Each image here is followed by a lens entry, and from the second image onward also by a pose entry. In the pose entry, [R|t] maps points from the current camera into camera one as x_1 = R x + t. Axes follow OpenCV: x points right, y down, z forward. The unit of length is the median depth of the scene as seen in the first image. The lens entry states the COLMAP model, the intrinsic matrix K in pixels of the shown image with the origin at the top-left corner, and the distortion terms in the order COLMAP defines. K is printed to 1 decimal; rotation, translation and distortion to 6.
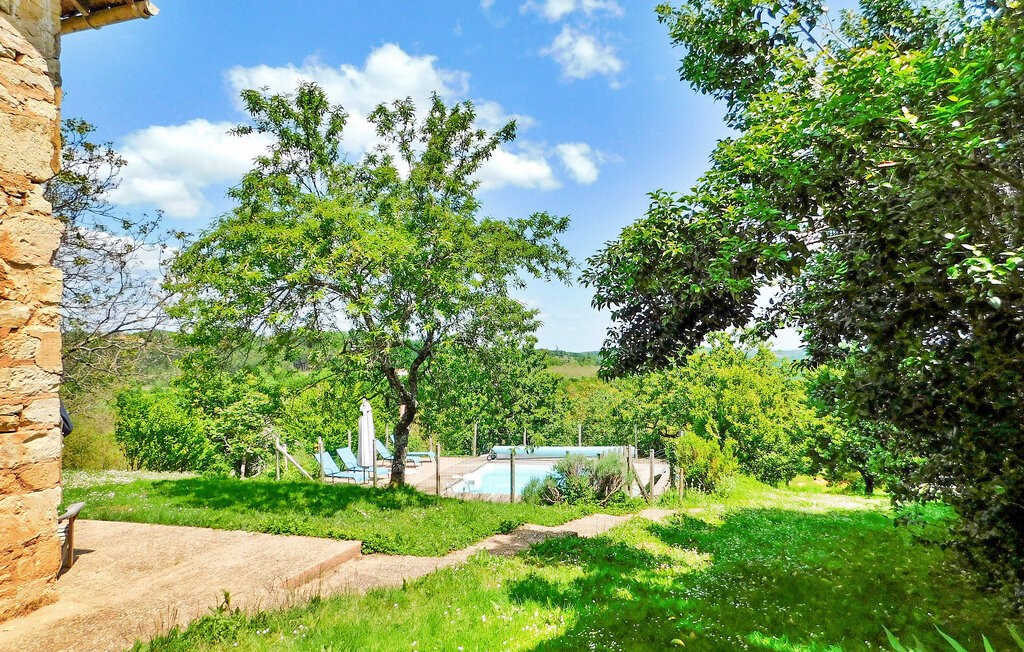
lens RADIAL K [[796.0, 0, 516.2], [0, 796.0, 364.9], [0, 0, 1]] dist [-0.051094, 0.008909]
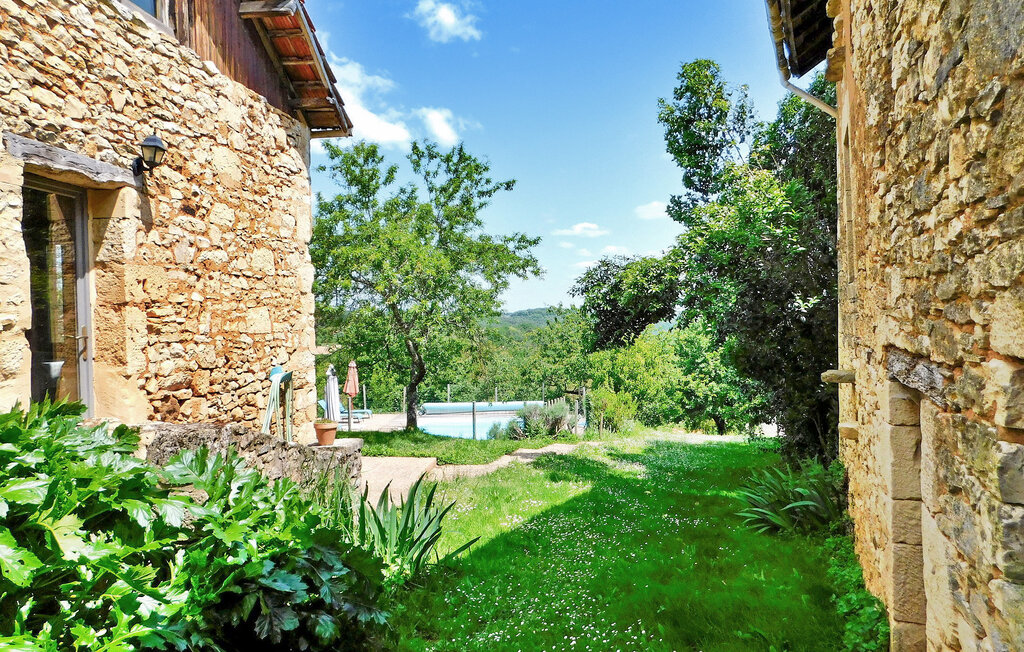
lens RADIAL K [[796.0, 0, 516.2], [0, 796.0, 364.9], [0, 0, 1]] dist [-0.051094, 0.008909]
pose [[0.982935, -0.012482, 0.183527, -0.164966], [0.003705, 0.998836, 0.048090, -0.016653], [-0.183914, -0.046589, 0.981838, -0.276872]]
